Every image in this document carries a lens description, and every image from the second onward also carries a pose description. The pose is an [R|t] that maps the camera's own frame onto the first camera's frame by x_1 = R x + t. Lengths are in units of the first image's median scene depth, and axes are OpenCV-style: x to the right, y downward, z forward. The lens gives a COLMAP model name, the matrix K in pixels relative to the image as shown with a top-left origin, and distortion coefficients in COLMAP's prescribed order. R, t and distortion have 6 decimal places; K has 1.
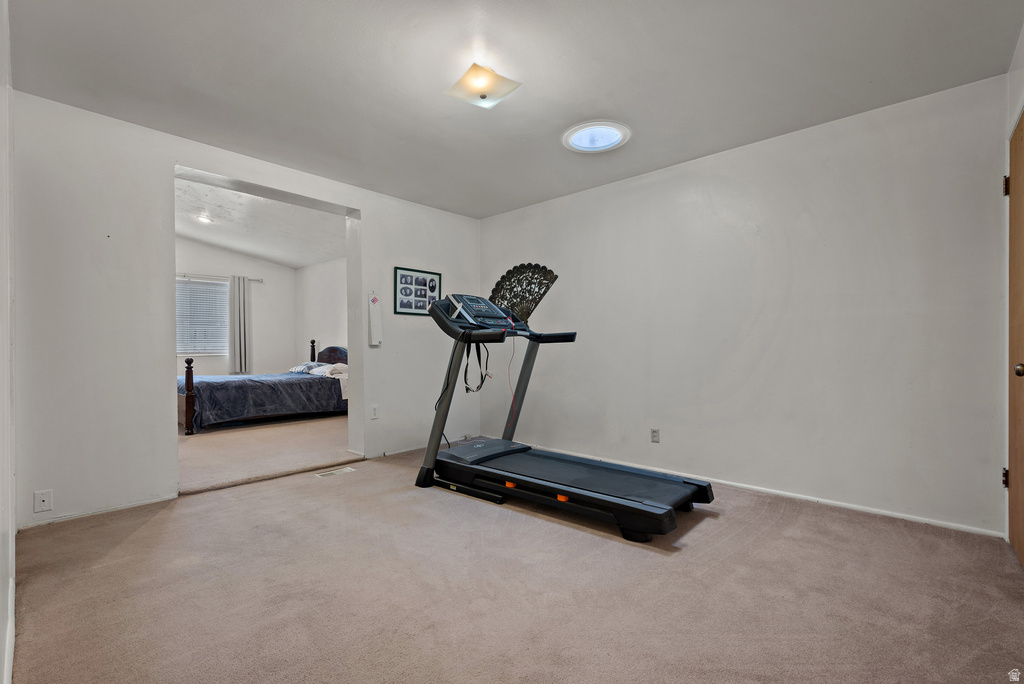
lens RADIAL K [[452.0, 0, 513.8], [0, 452.0, 346.6], [0, 0, 1]] dist [0.020674, 0.000037]
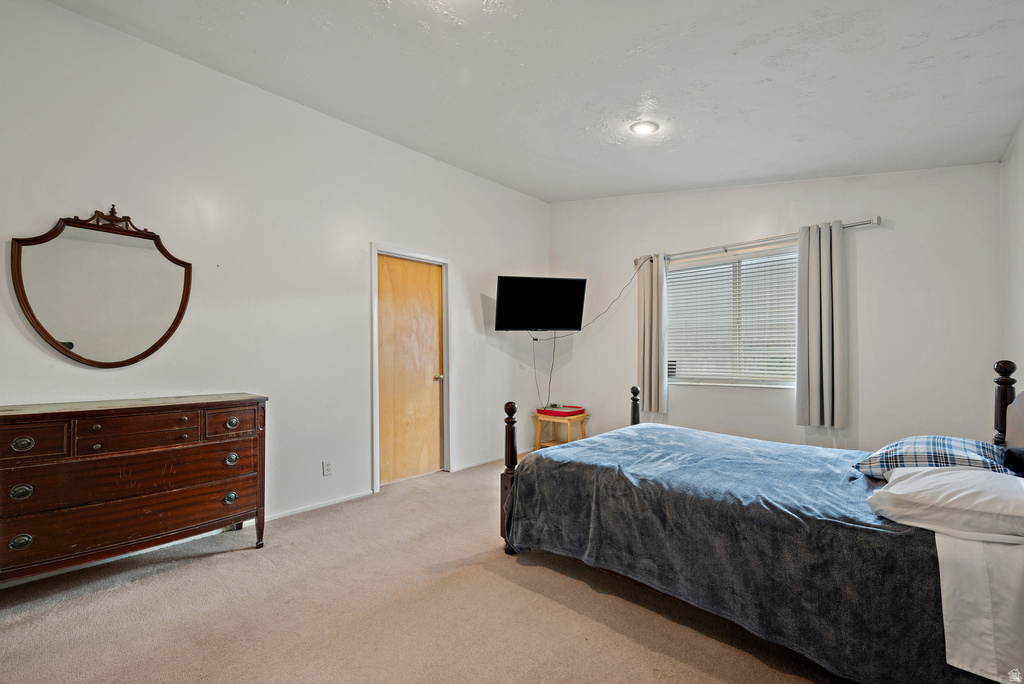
lens RADIAL K [[428.6, 0, 535.0], [0, 428.6, 353.2], [0, 0, 1]] dist [-0.000796, 0.000115]
pose [[0.008764, -0.000925, -0.999961, -0.208624], [-0.006249, 0.999980, -0.000980, -0.024675], [0.999942, 0.006257, 0.008758, 0.909411]]
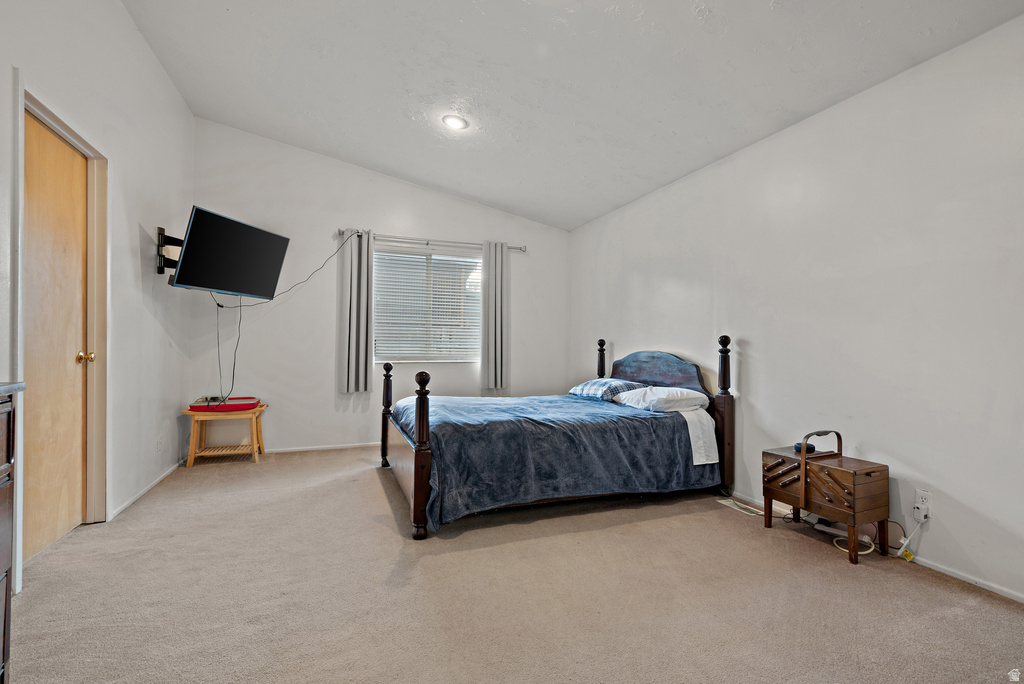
lens RADIAL K [[449.4, 0, 510.1], [0, 449.4, 347.4], [0, 0, 1]] dist [-0.001089, -0.000109]
pose [[0.894113, 0.007910, -0.447772, -0.382085], [-0.014866, 0.999817, -0.012023, 0.005272], [0.447595, 0.017406, 0.894067, 0.564155]]
